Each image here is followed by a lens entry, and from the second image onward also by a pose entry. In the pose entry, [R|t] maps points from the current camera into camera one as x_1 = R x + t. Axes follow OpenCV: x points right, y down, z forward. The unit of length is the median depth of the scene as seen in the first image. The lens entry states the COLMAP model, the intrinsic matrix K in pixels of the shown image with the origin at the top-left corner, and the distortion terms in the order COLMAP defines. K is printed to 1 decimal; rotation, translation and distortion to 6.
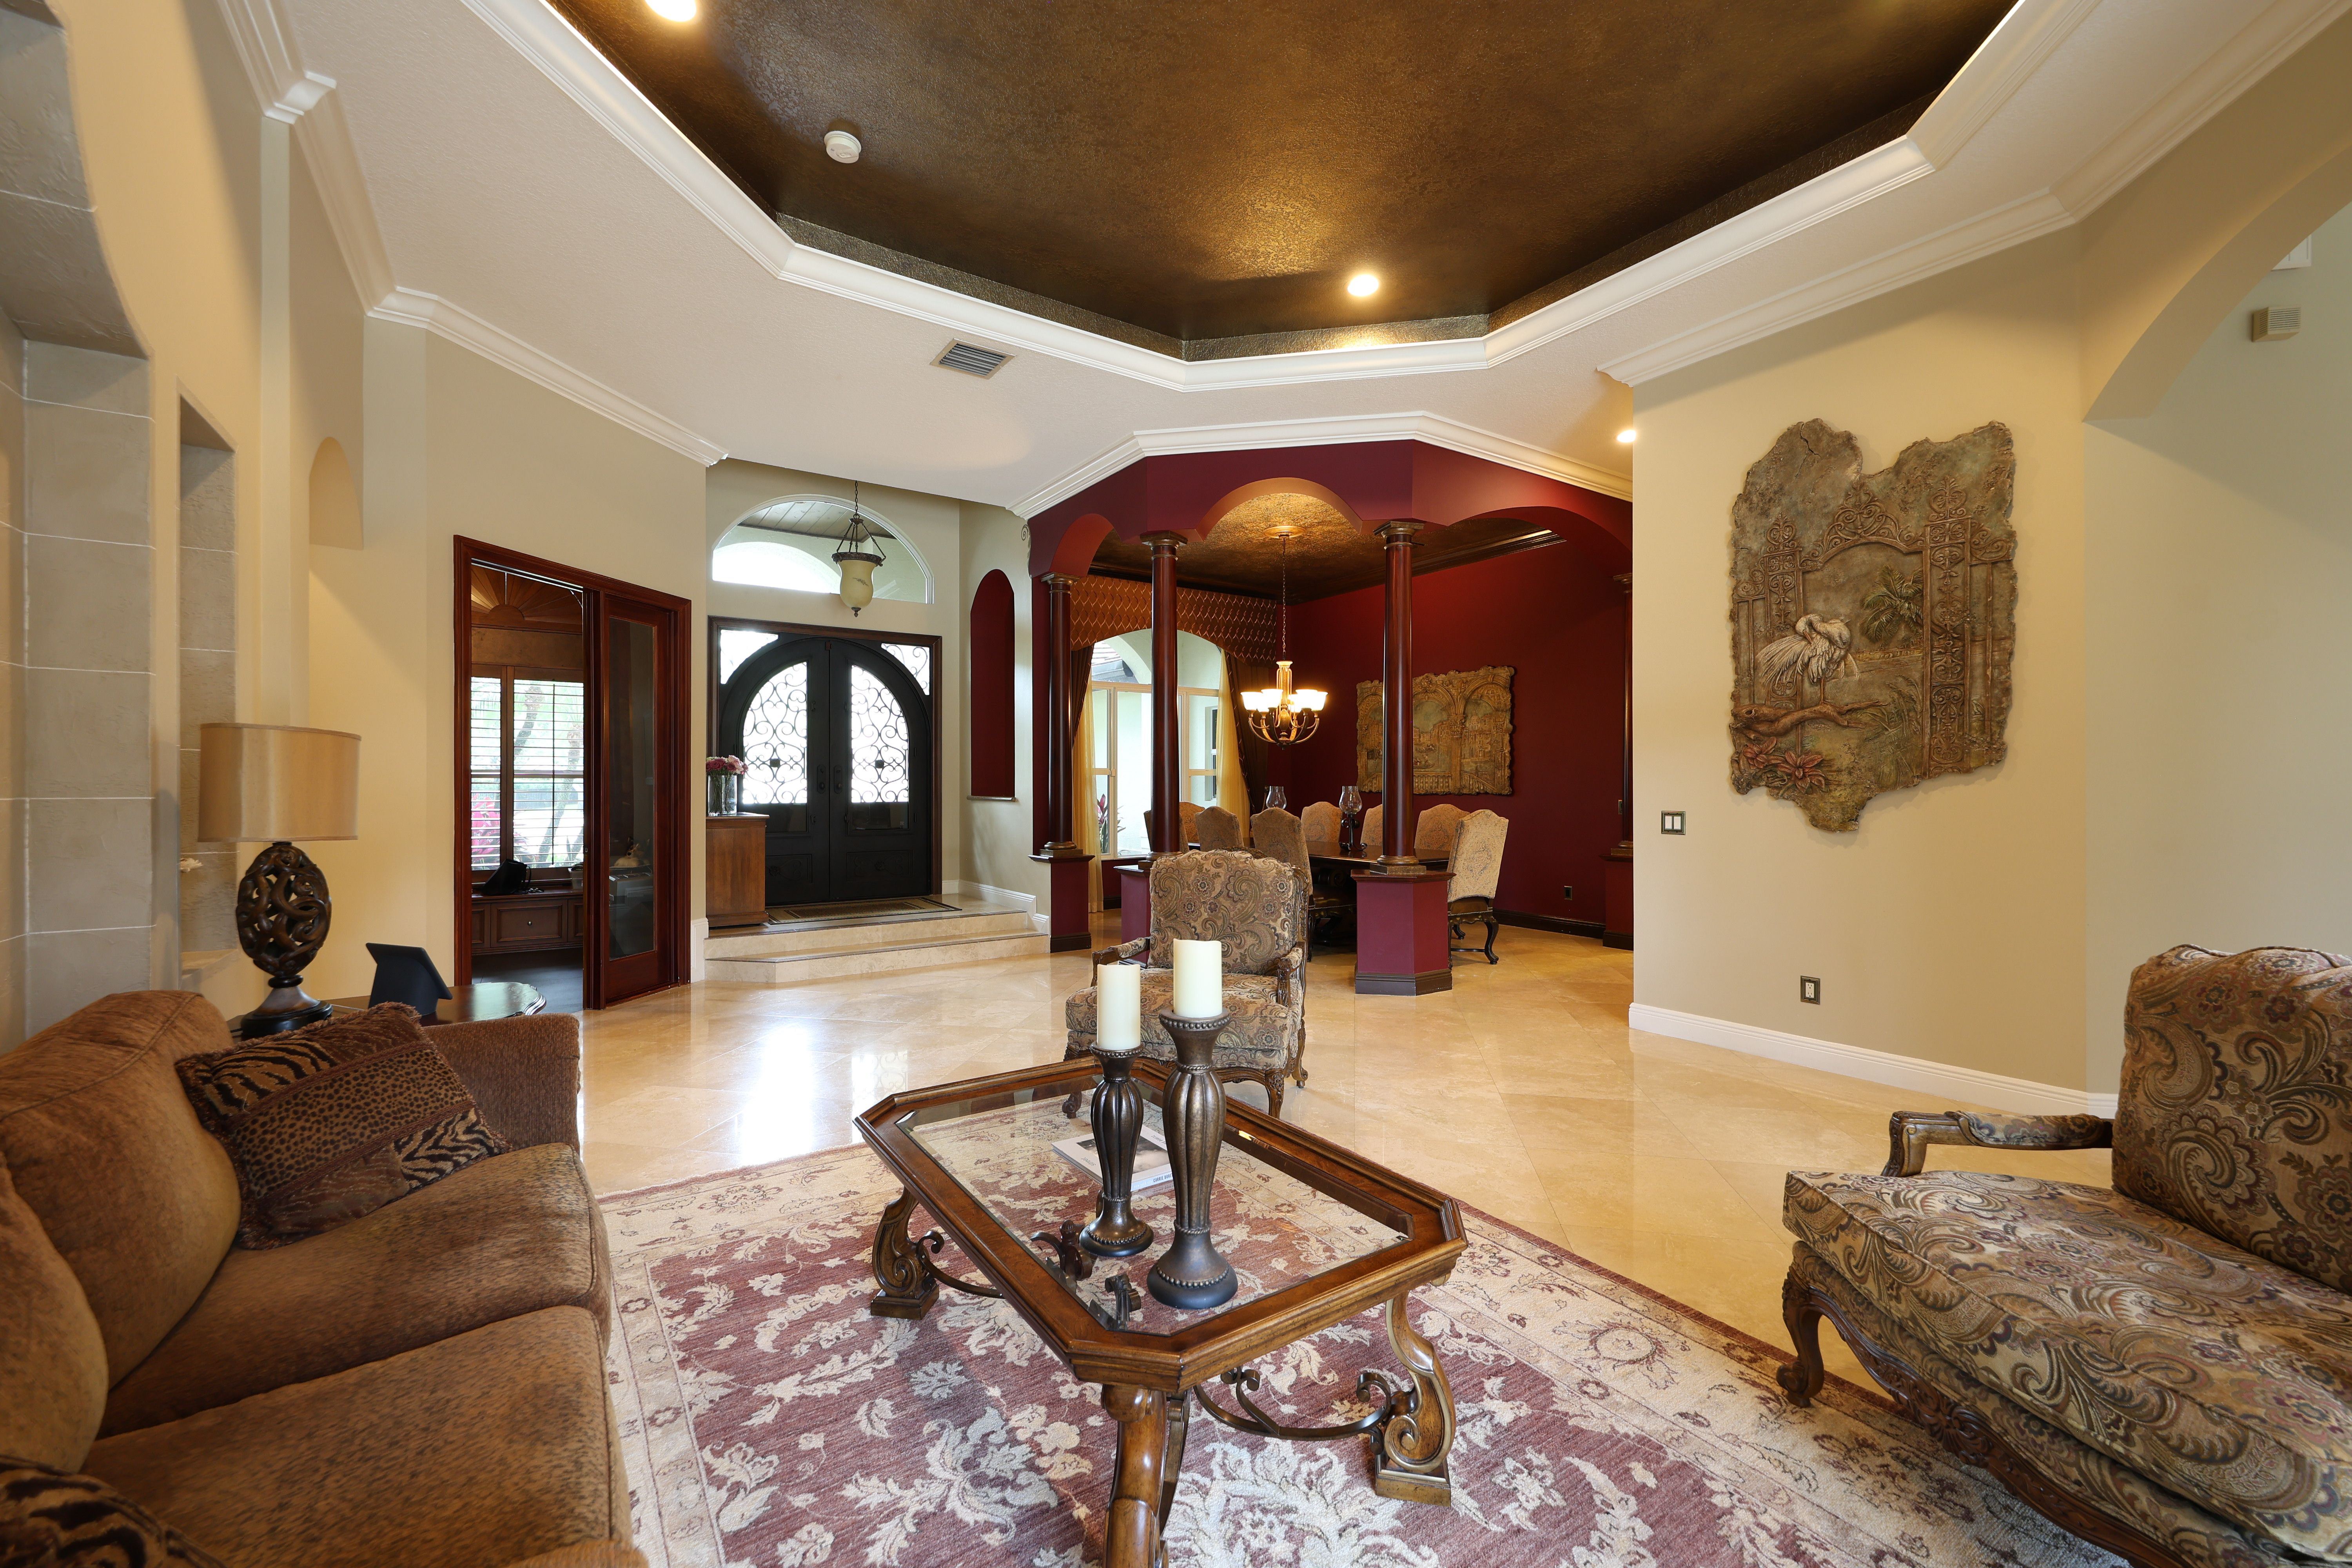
lens RADIAL K [[927.5, 0, 1167.5], [0, 927.5, 784.1], [0, 0, 1]] dist [0.002519, 0.000101]
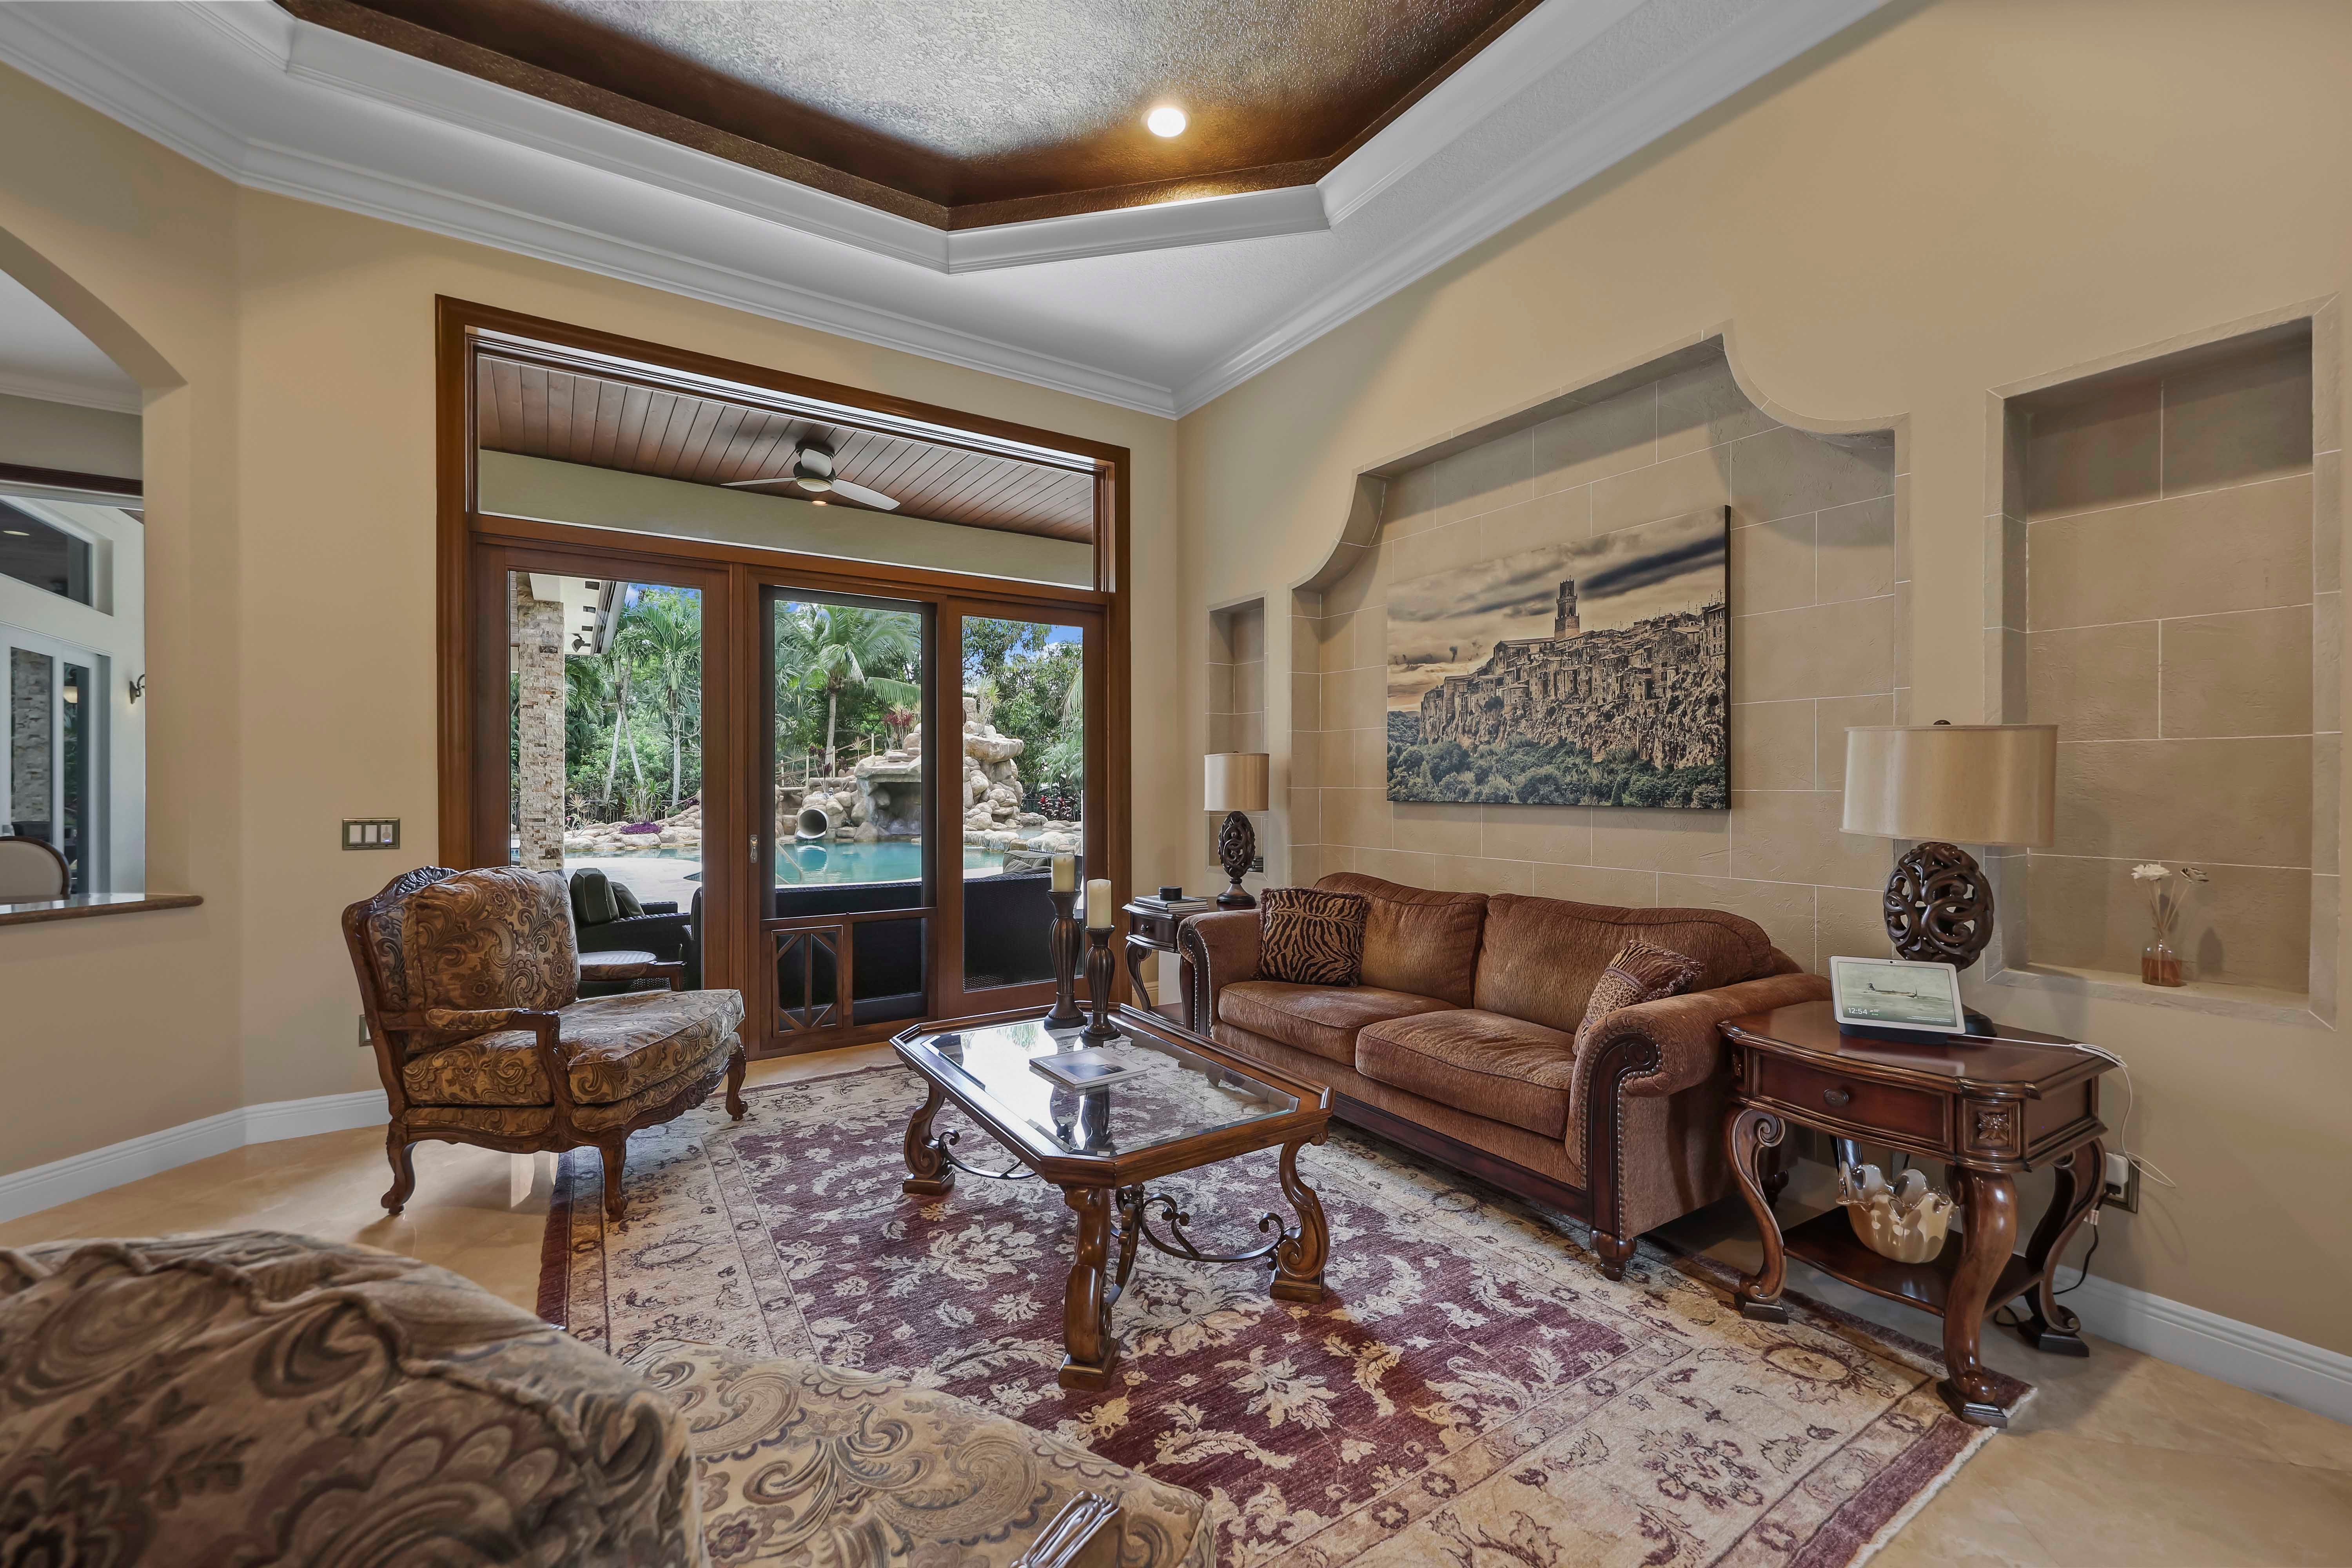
lens RADIAL K [[946.1, 0, 1167.7], [0, 946.1, 782.7], [0, 0, 1]] dist [0.002057, 0.000156]
pose [[-0.999822, 0.002641, 0.018660, -0.085764], [0.002674, 0.999995, 0.001741, 0.000031], [-0.018655, 0.001791, -0.999824, 1.100850]]
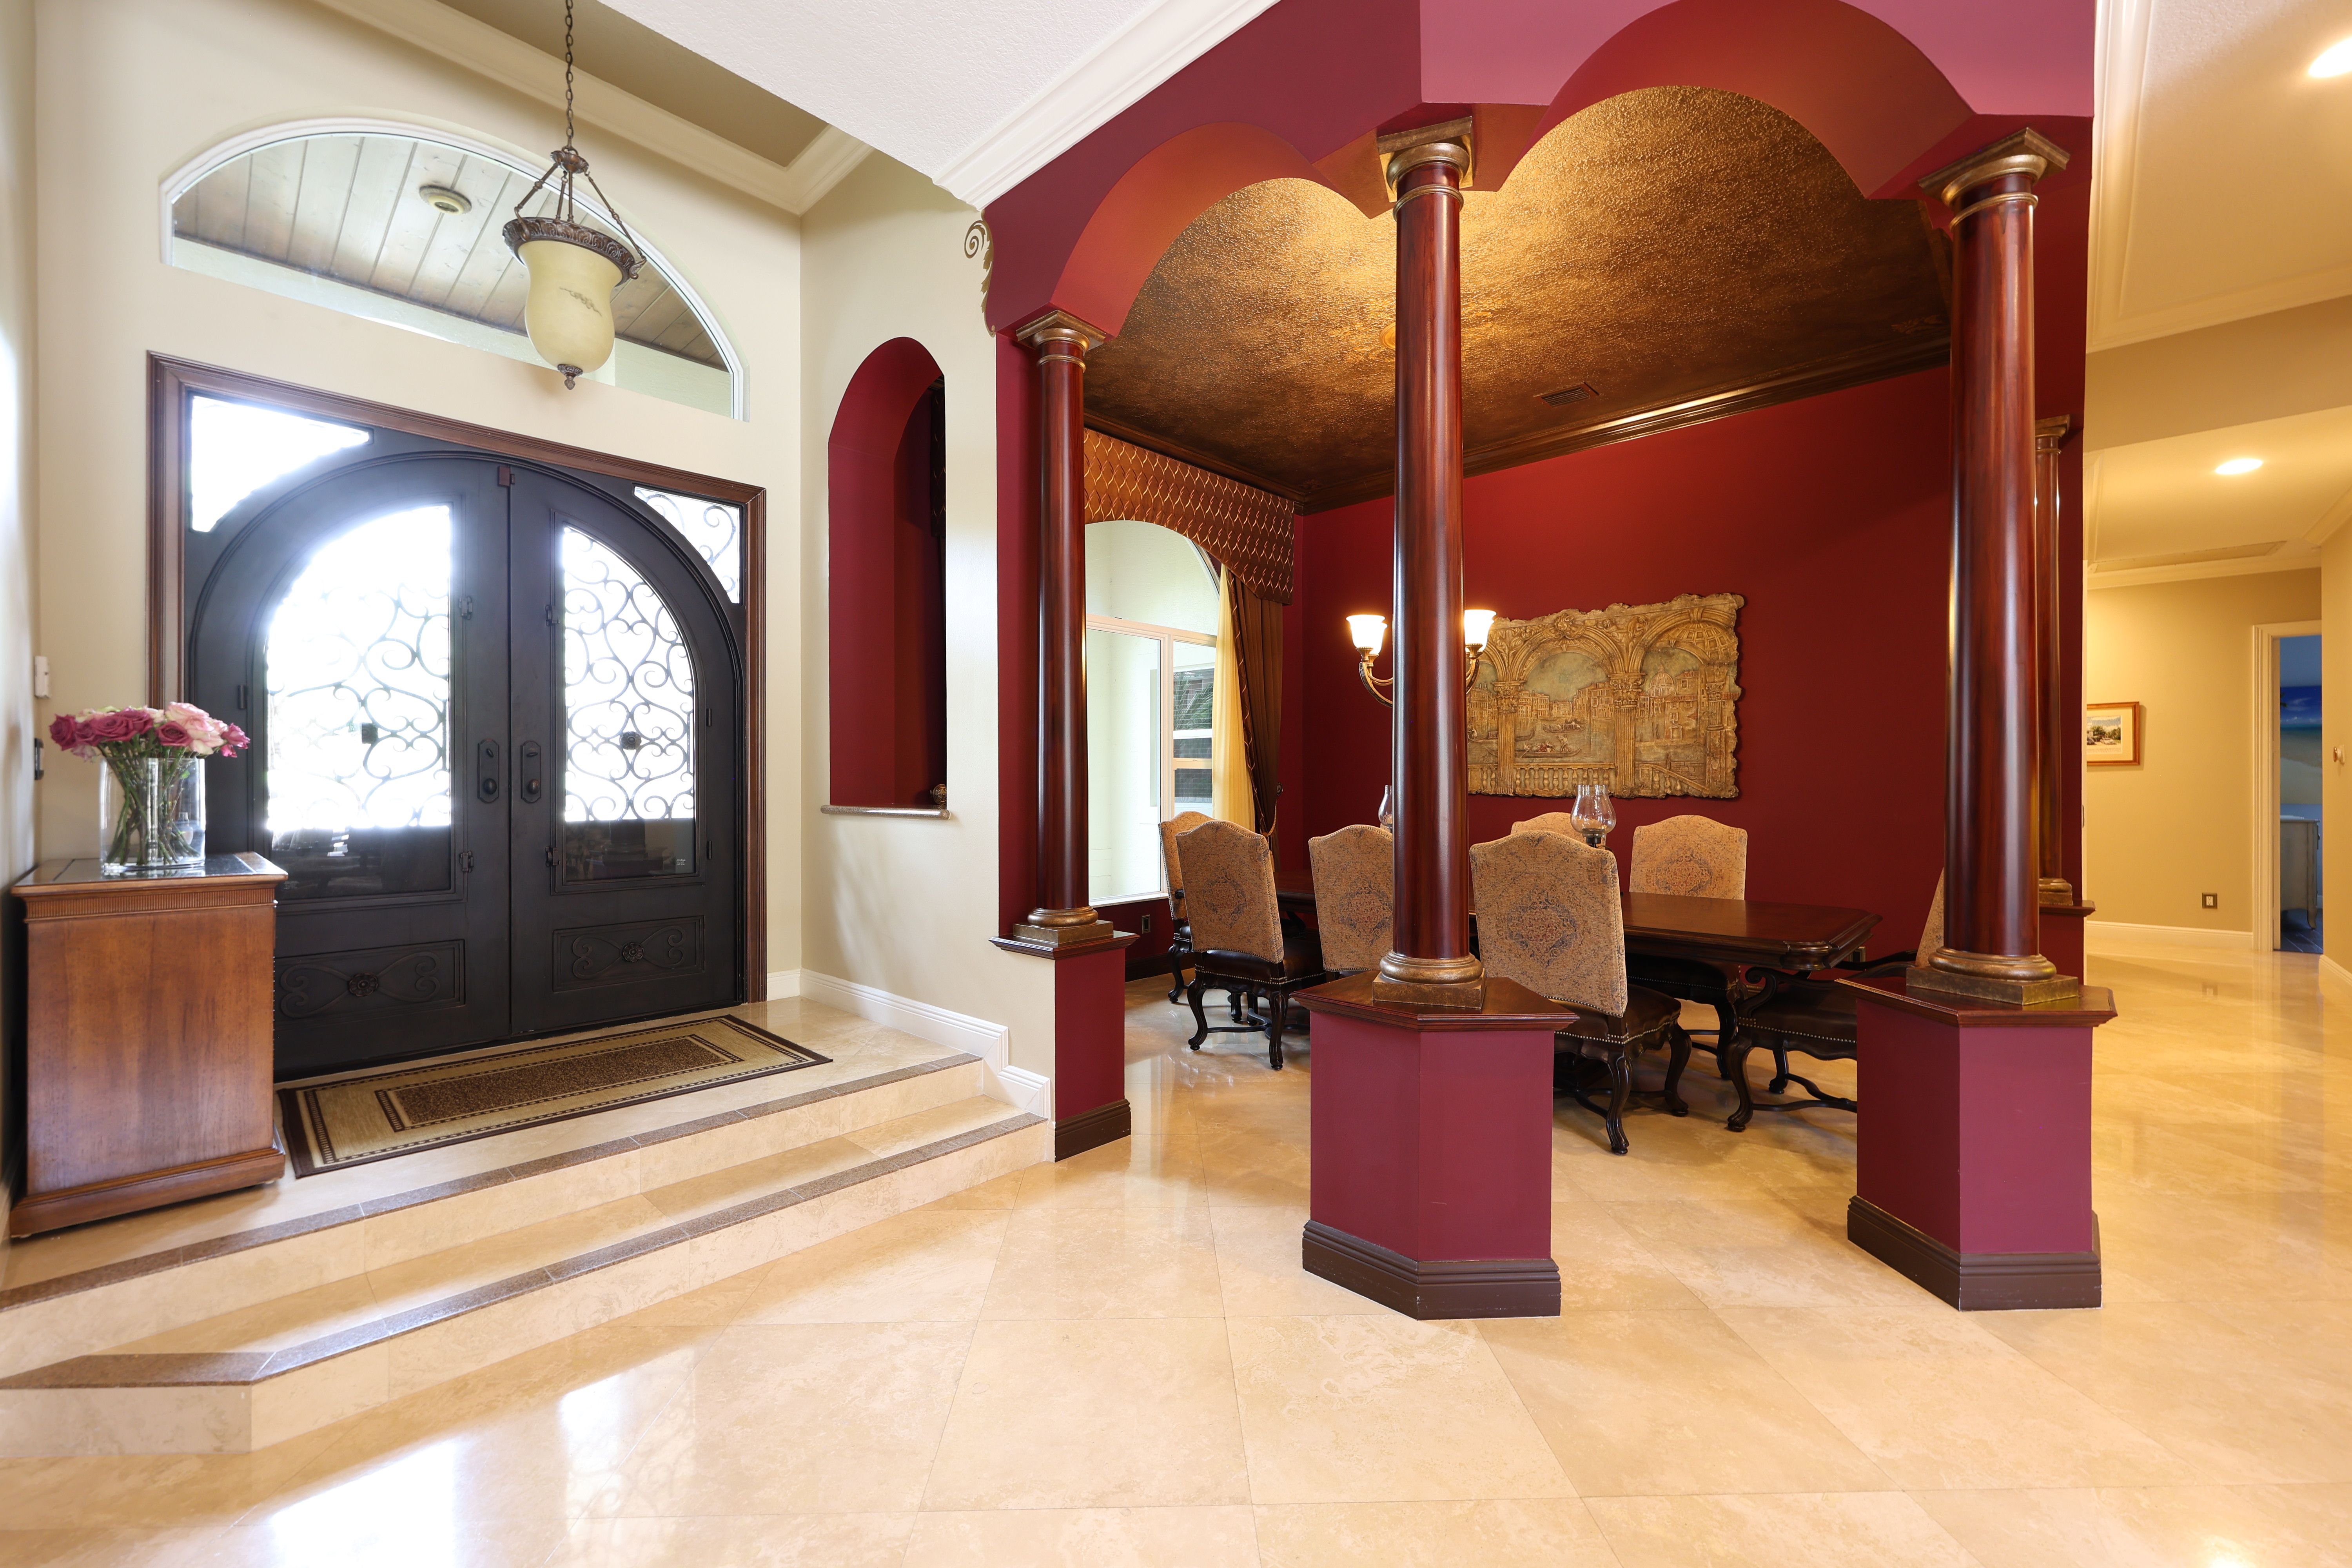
lens RADIAL K [[946.1, 0, 1167.7], [0, 946.1, 782.7], [0, 0, 1]] dist [0.002057, 0.000156]
pose [[0.976795, -0.001039, 0.214173, -0.286144], [0.000833, 0.999999, 0.001051, -0.000218], [-0.214174, -0.000849, 0.976795, 0.919360]]
